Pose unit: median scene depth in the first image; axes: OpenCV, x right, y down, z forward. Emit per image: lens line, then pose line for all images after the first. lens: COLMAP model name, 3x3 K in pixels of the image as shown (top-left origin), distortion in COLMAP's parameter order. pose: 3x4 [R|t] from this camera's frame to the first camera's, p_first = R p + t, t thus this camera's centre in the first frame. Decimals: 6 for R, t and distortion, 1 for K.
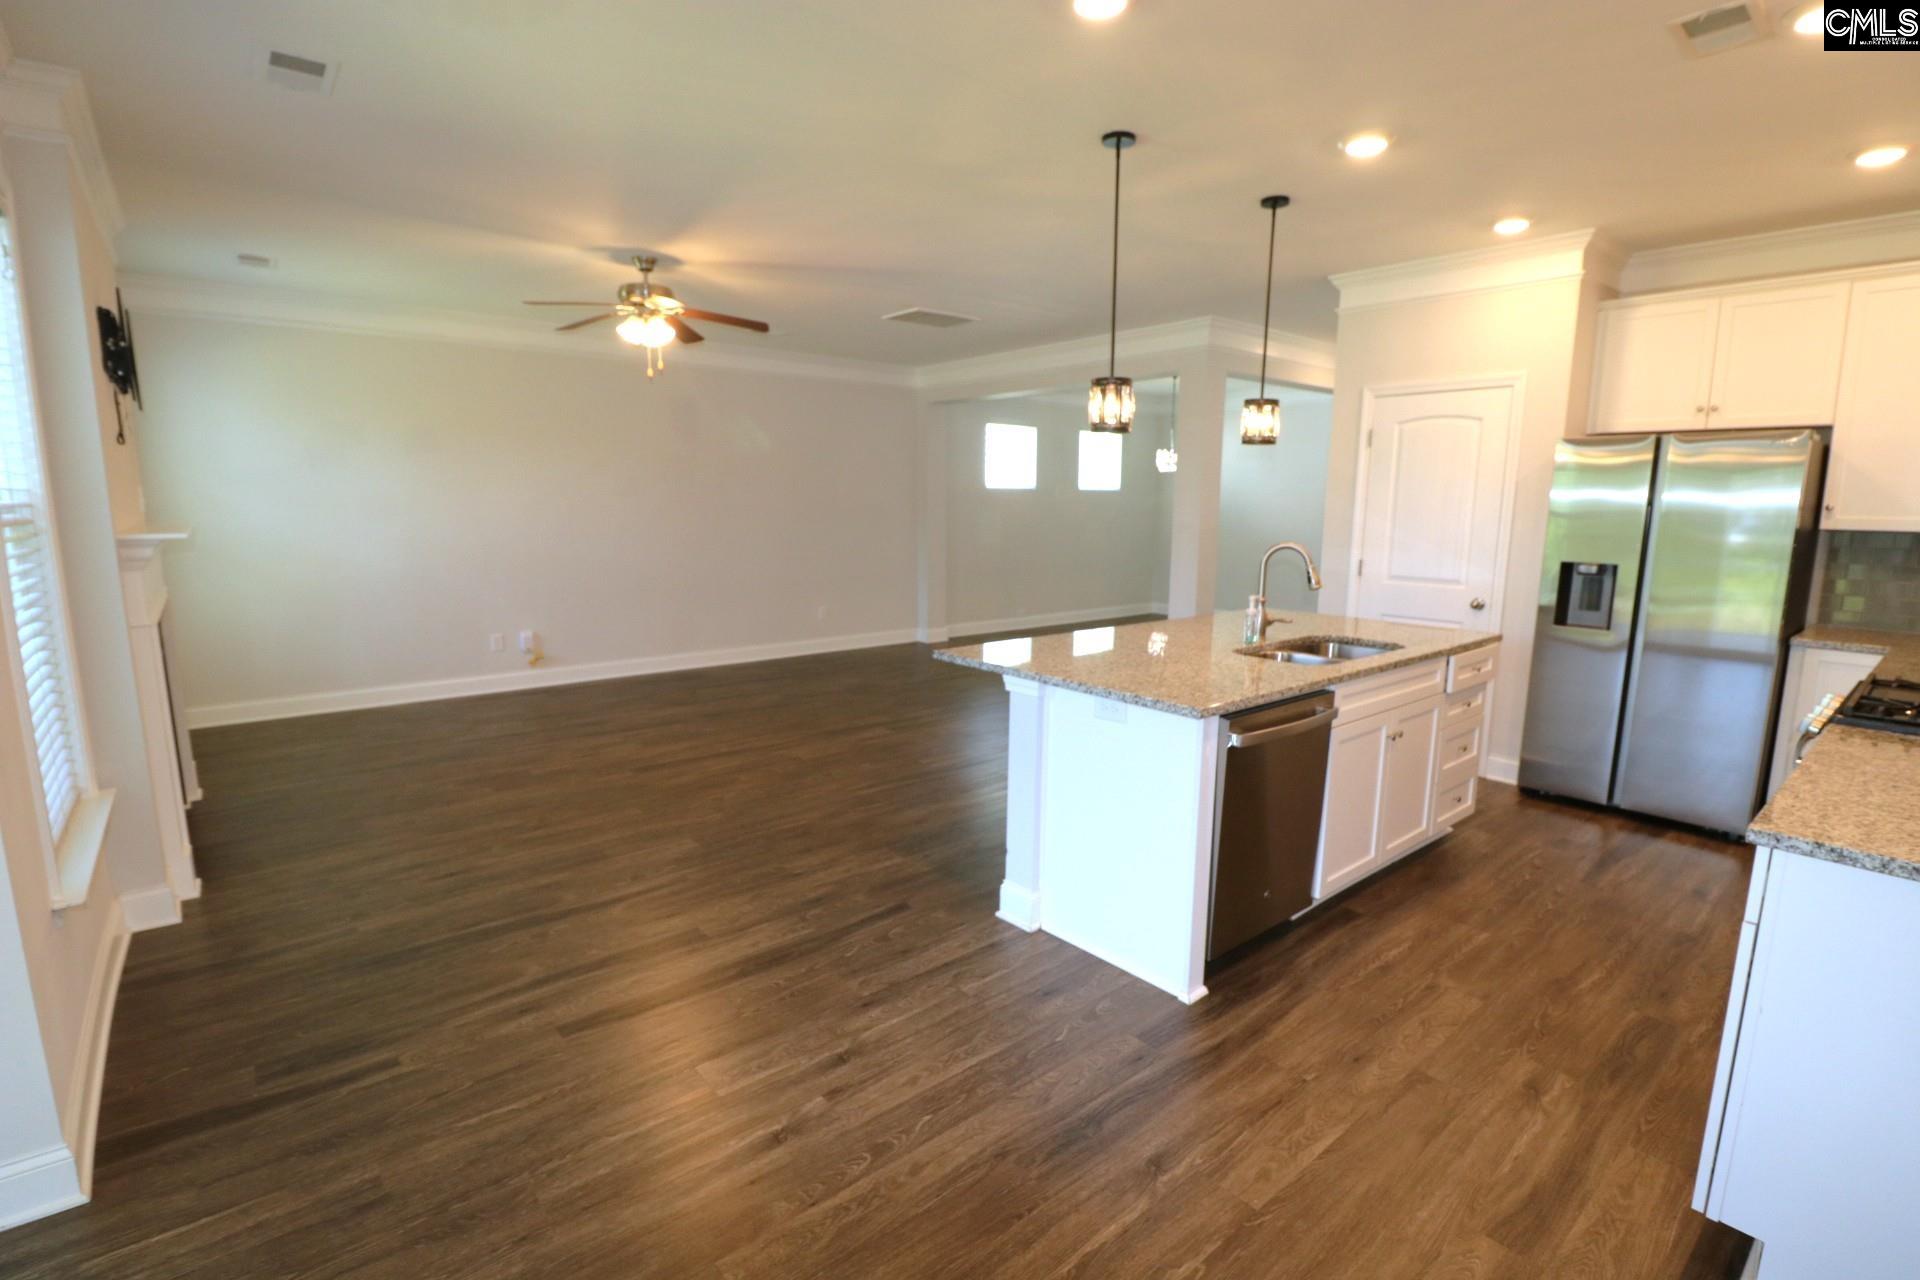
lens RADIAL K [[888.6, 0, 960.0], [0, 888.6, 640.0], [0, 0, 1]] dist [0.000929, -0.014419]
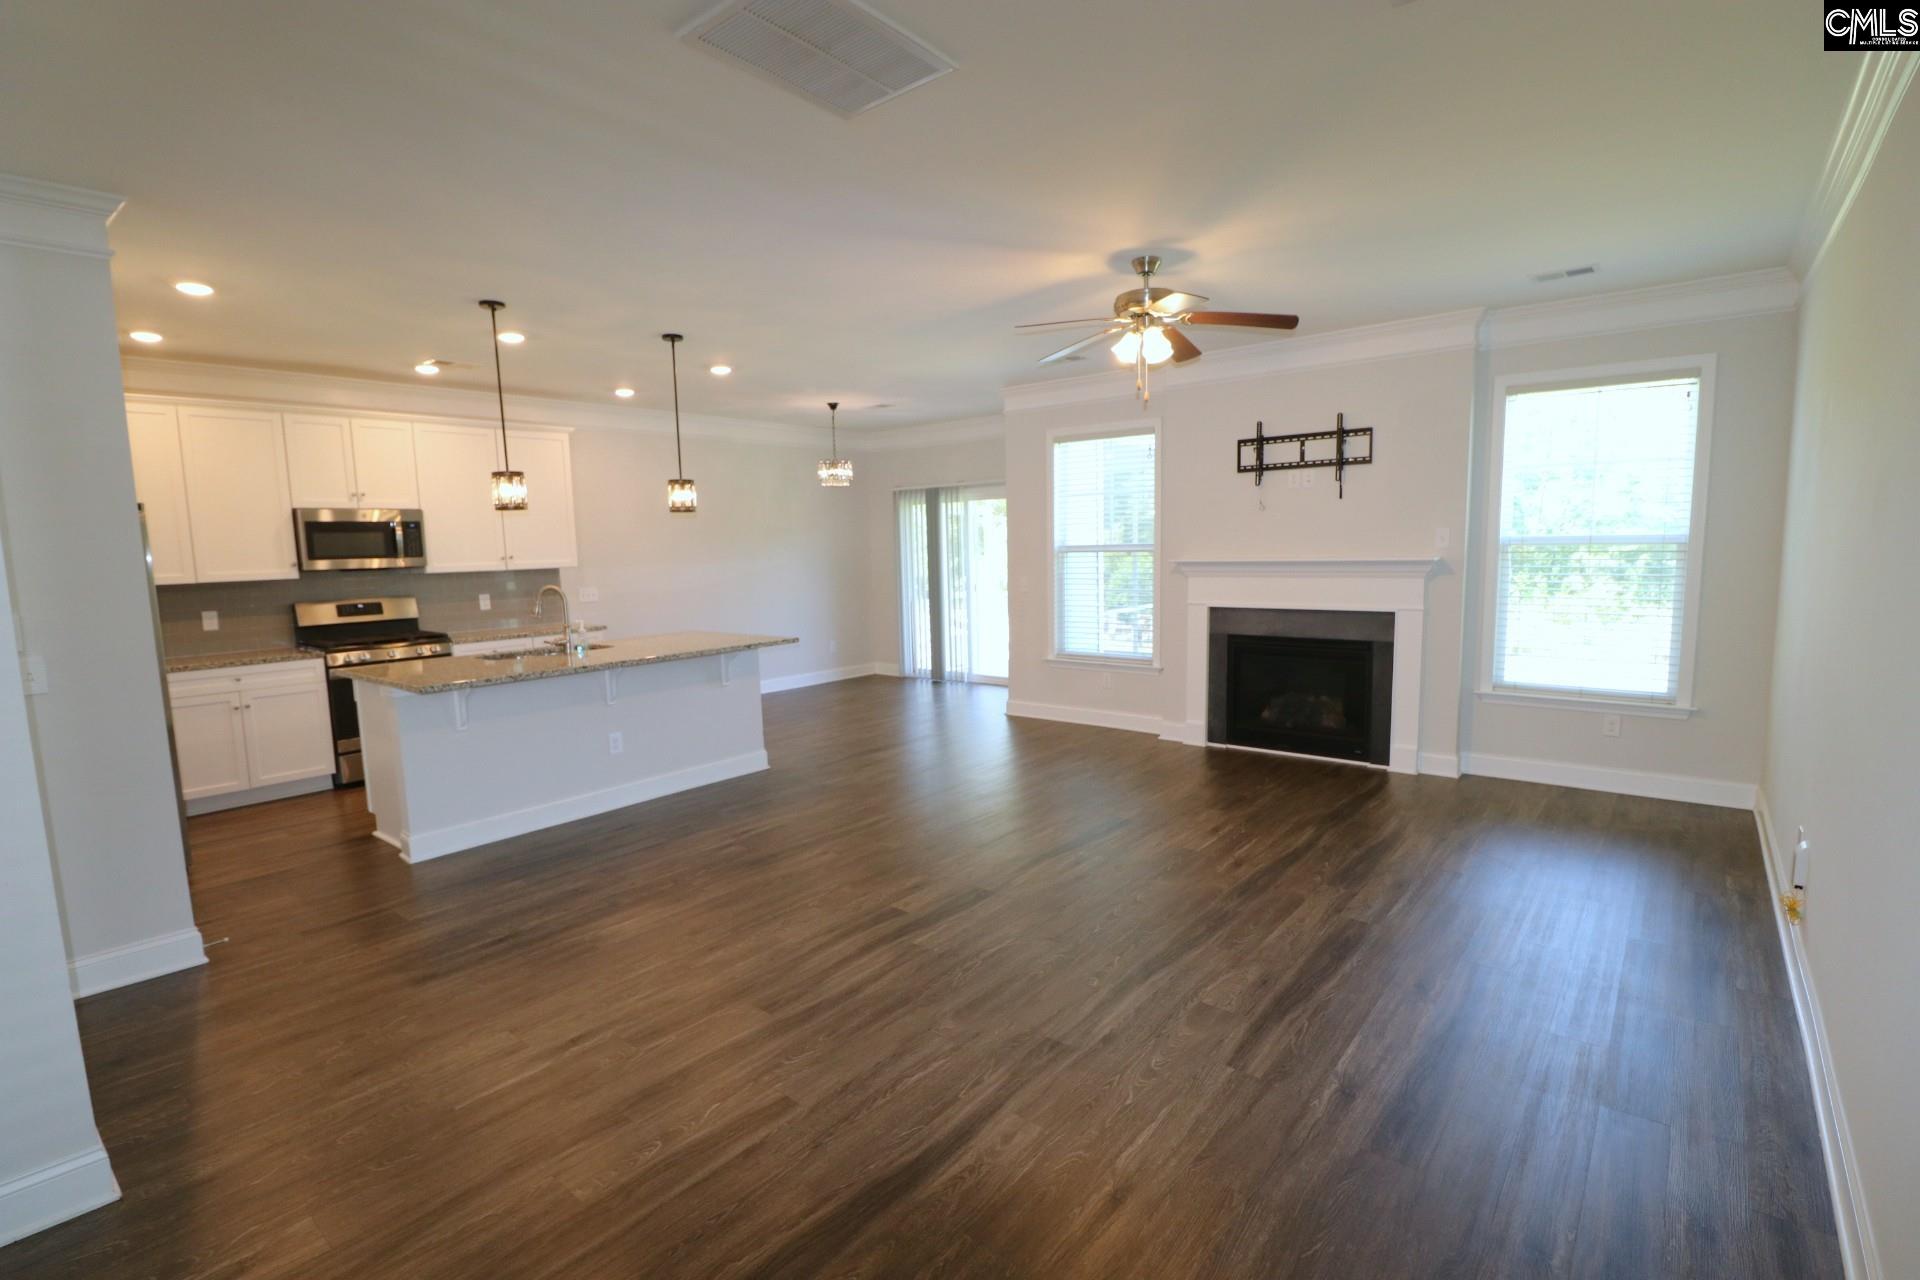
lens RADIAL K [[888.6, 0, 960.0], [0, 888.6, 640.0], [0, 0, 1]] dist [0.000929, -0.014419]
pose [[-0.982610, 0.038985, -0.181543, -0.023613], [-0.009993, 0.965192, 0.261352, -0.456441], [0.185413, 0.258621, -0.948017, 2.808724]]
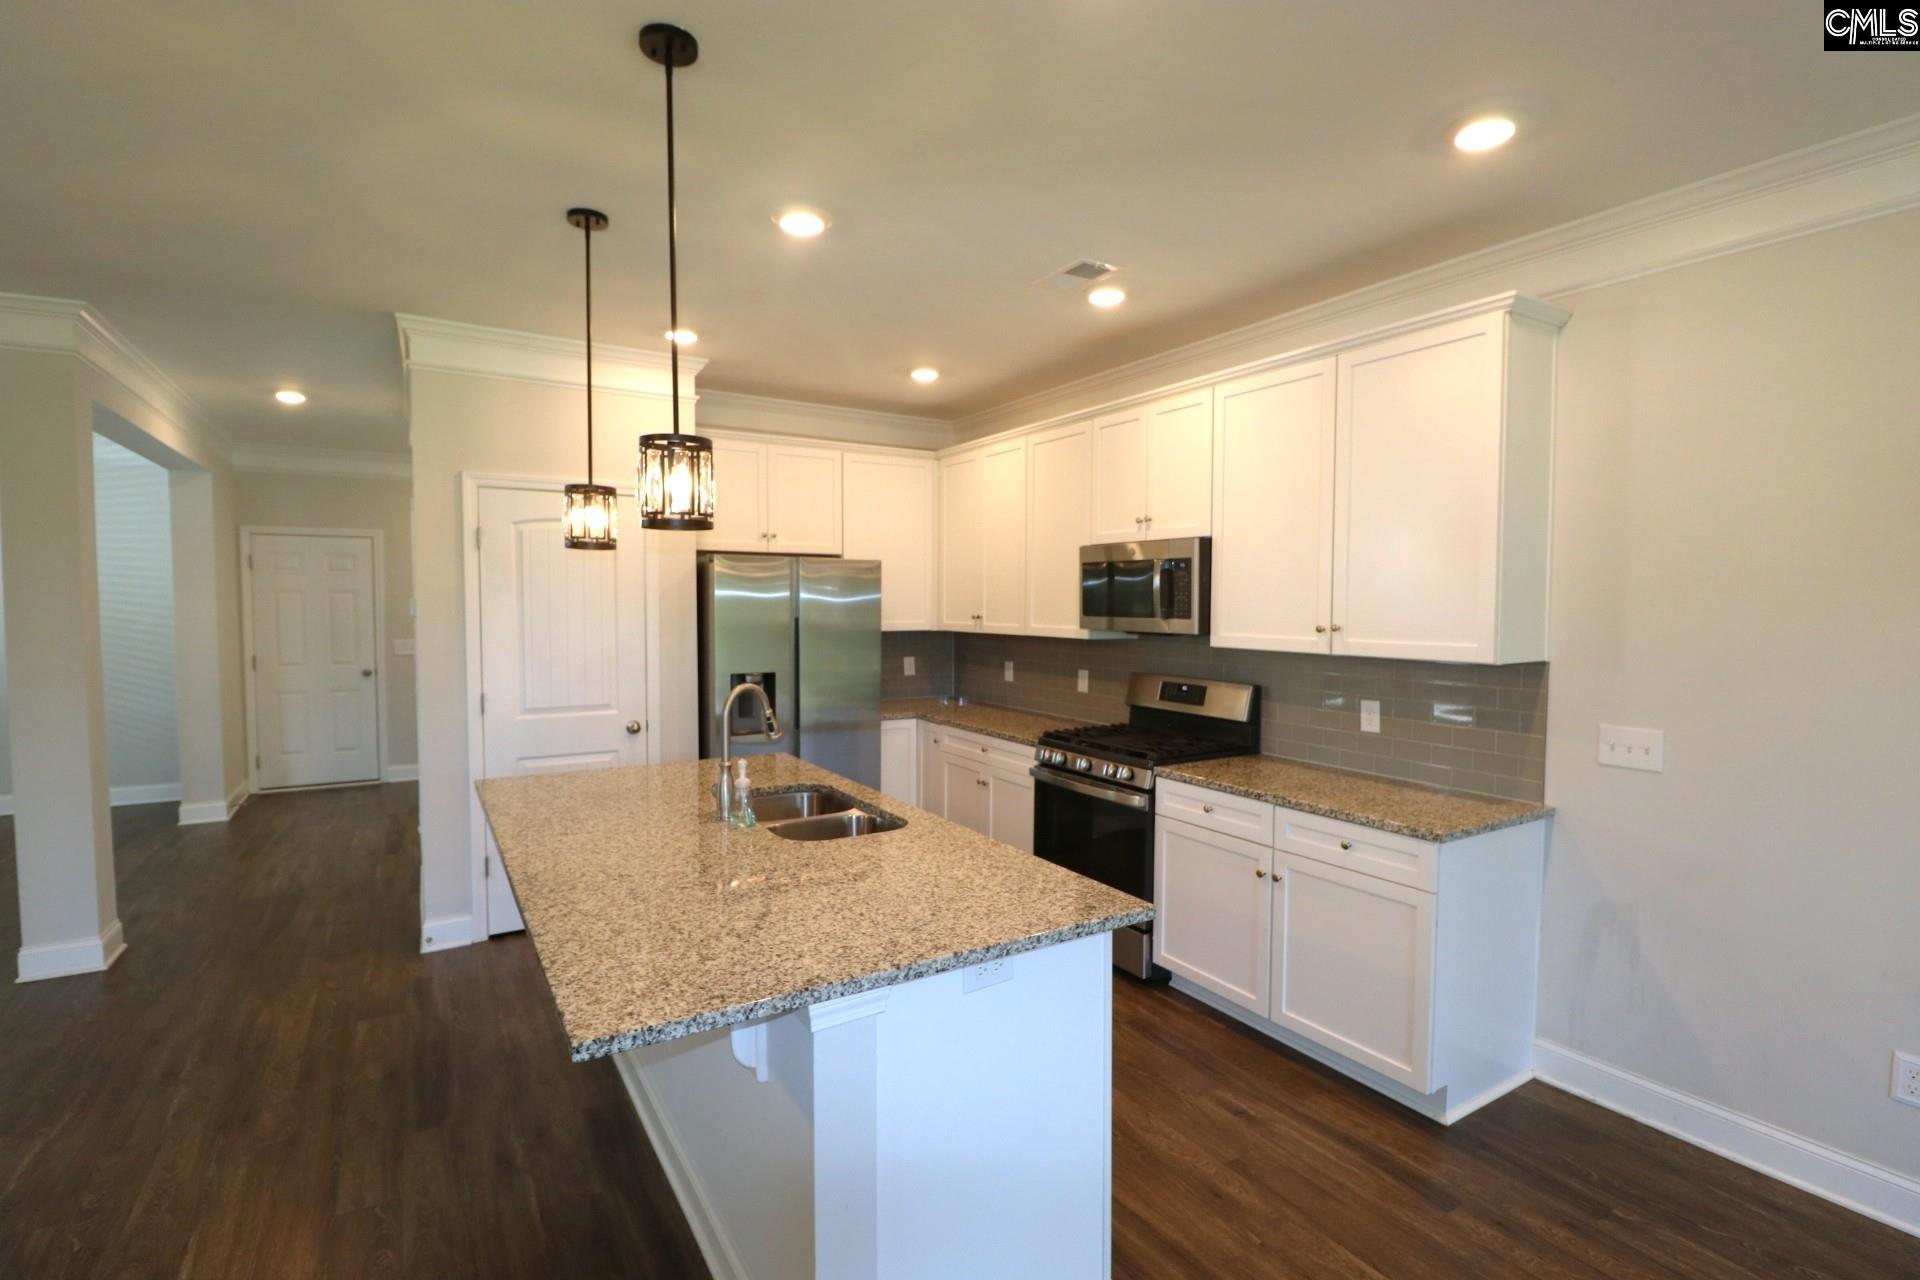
lens RADIAL K [[888.6, 0, 960.0], [0, 888.6, 640.0], [0, 0, 1]] dist [0.000929, -0.014419]
pose [[0.145870, -0.052566, 0.987906, -0.401223], [0.152662, 0.987822, 0.030020, -0.158077], [-0.977454, 0.146437, 0.152118, 0.774910]]
